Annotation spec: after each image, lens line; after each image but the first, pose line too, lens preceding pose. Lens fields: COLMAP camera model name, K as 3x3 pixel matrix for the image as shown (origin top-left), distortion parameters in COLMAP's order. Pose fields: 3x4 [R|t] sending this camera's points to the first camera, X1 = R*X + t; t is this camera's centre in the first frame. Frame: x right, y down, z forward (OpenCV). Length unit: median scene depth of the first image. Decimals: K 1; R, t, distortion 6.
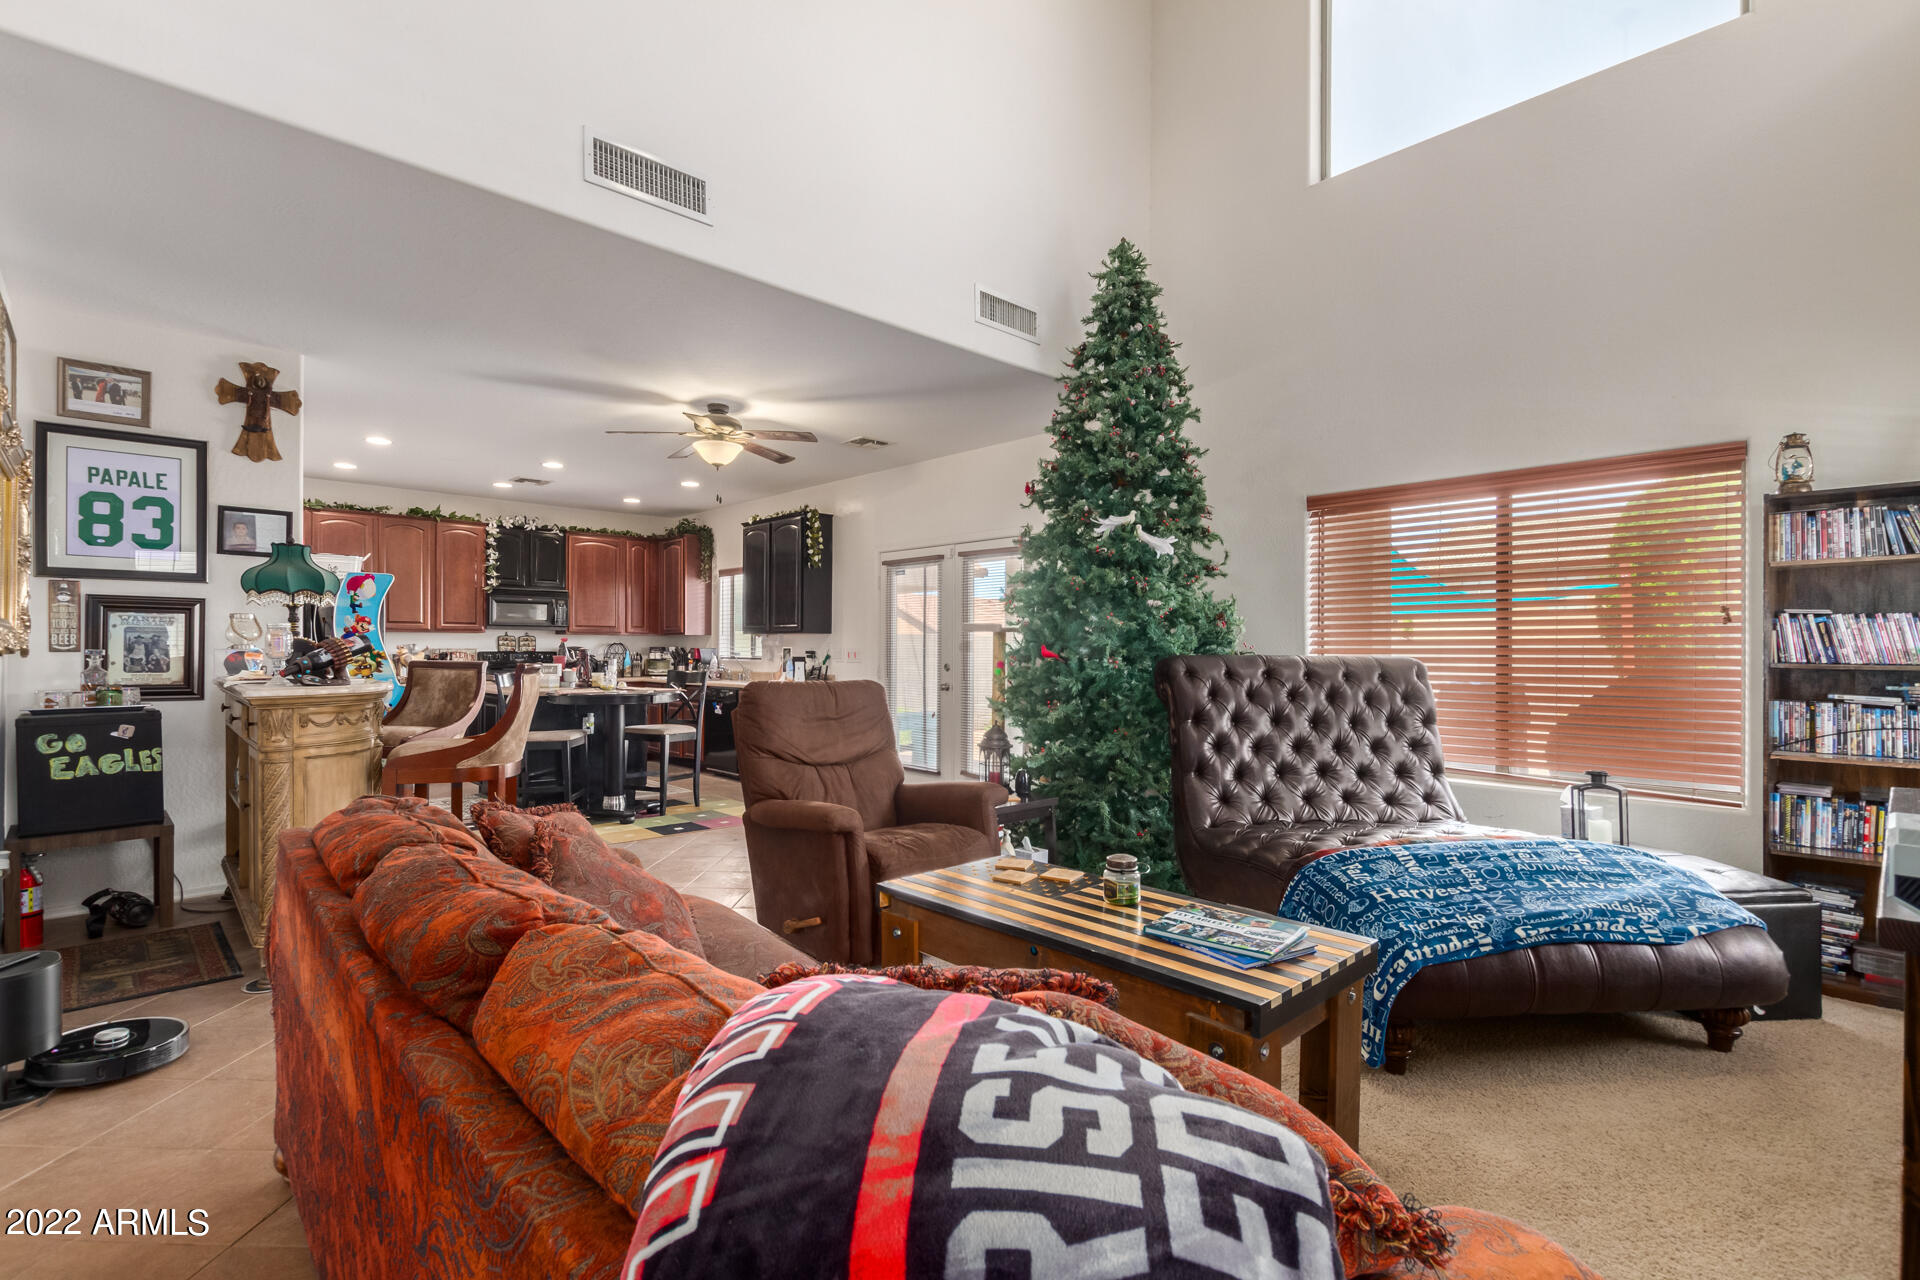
lens RADIAL K [[884.8, 0, 961.7], [0, 884.8, 648.5], [0, 0, 1]] dist [0.002673, -0.001418]
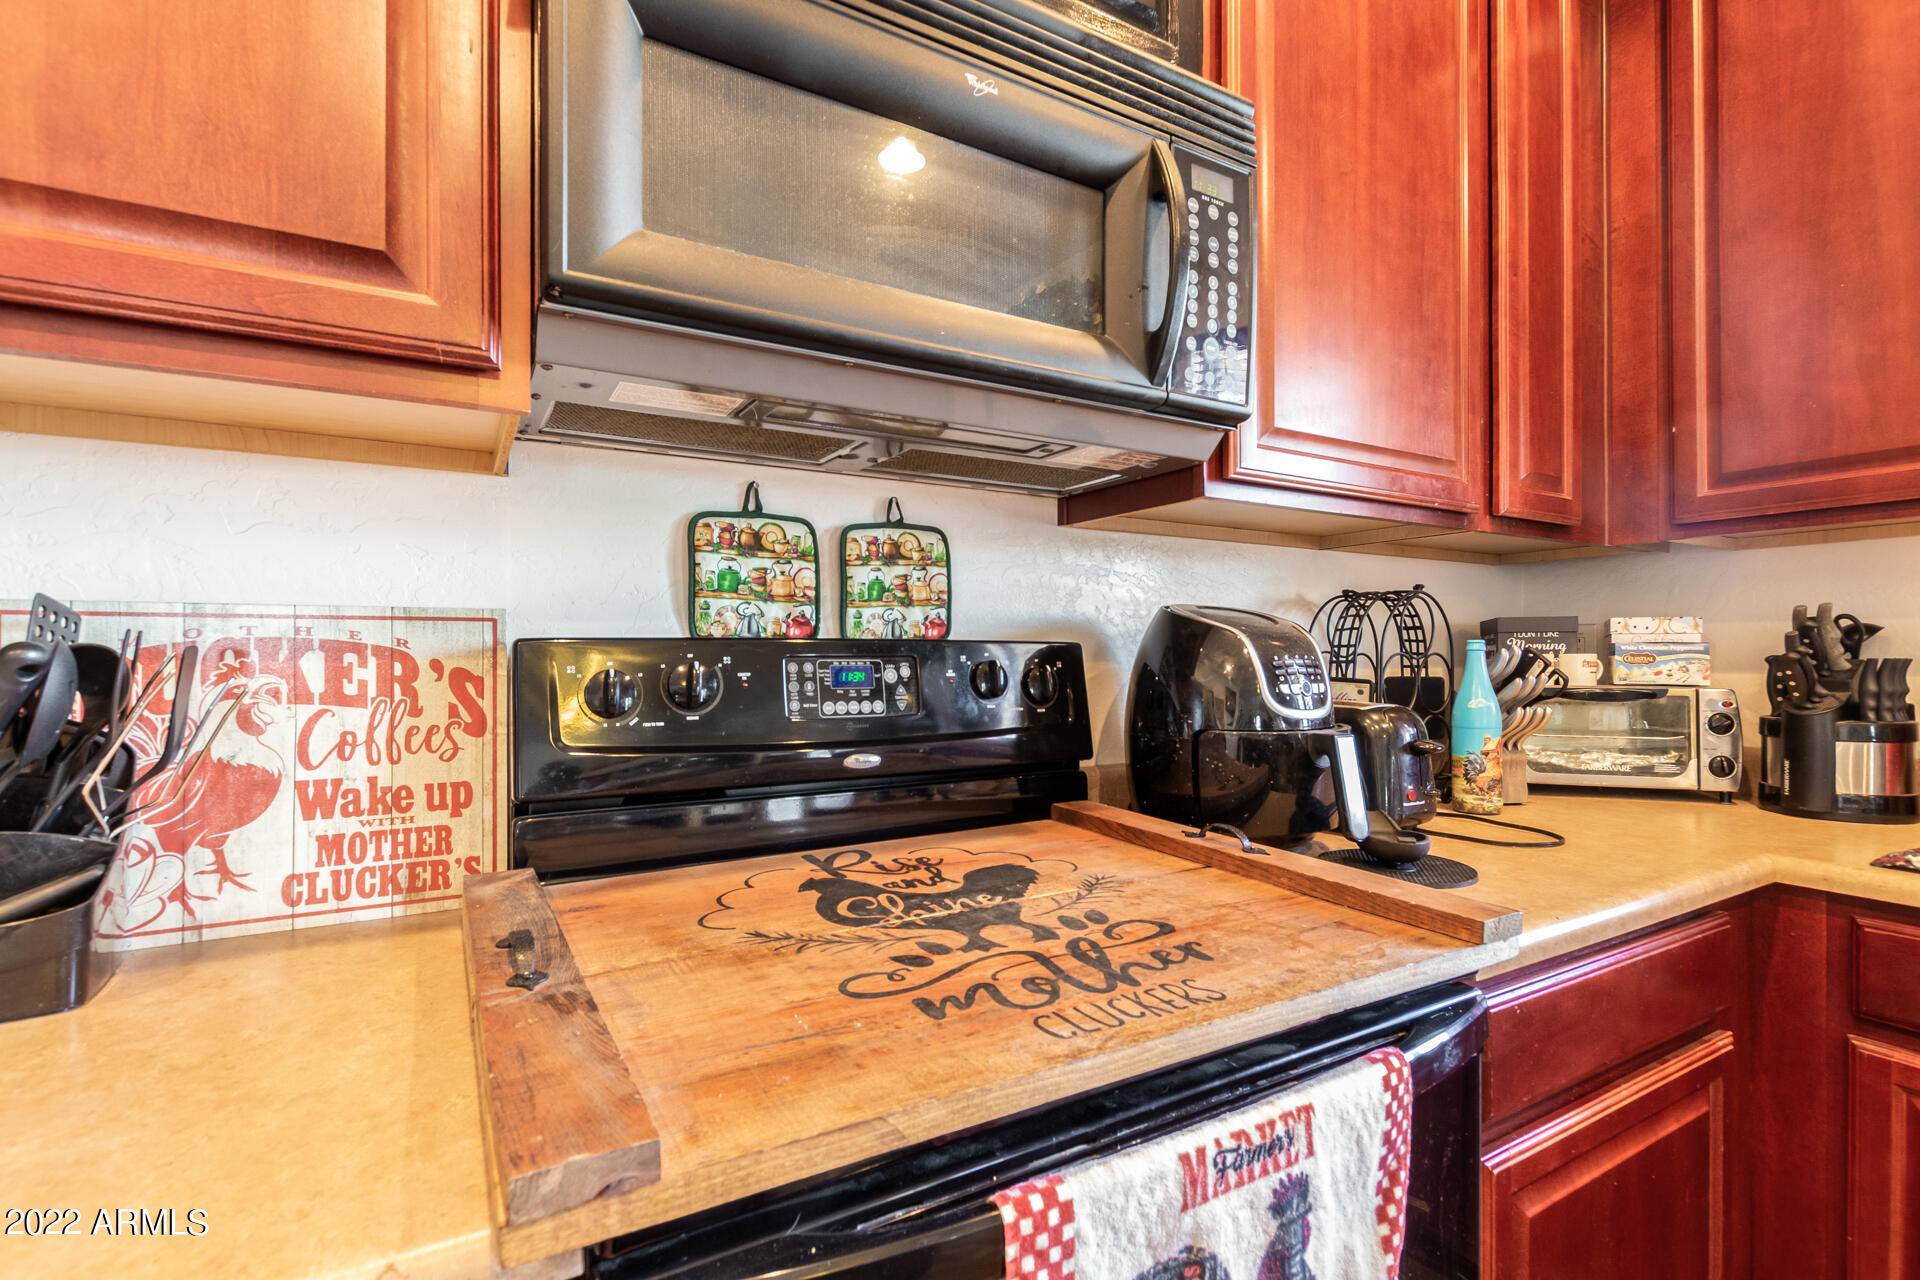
lens RADIAL K [[884.8, 0, 961.7], [0, 884.8, 650.2], [0, 0, 1]] dist [0.002673, -0.001418]
pose [[0.972295, -0.001513, -0.233750, -0.469991], [0.001463, 0.999999, -0.000385, 0.004982], [0.233751, 0.000032, 0.972297, 0.911724]]
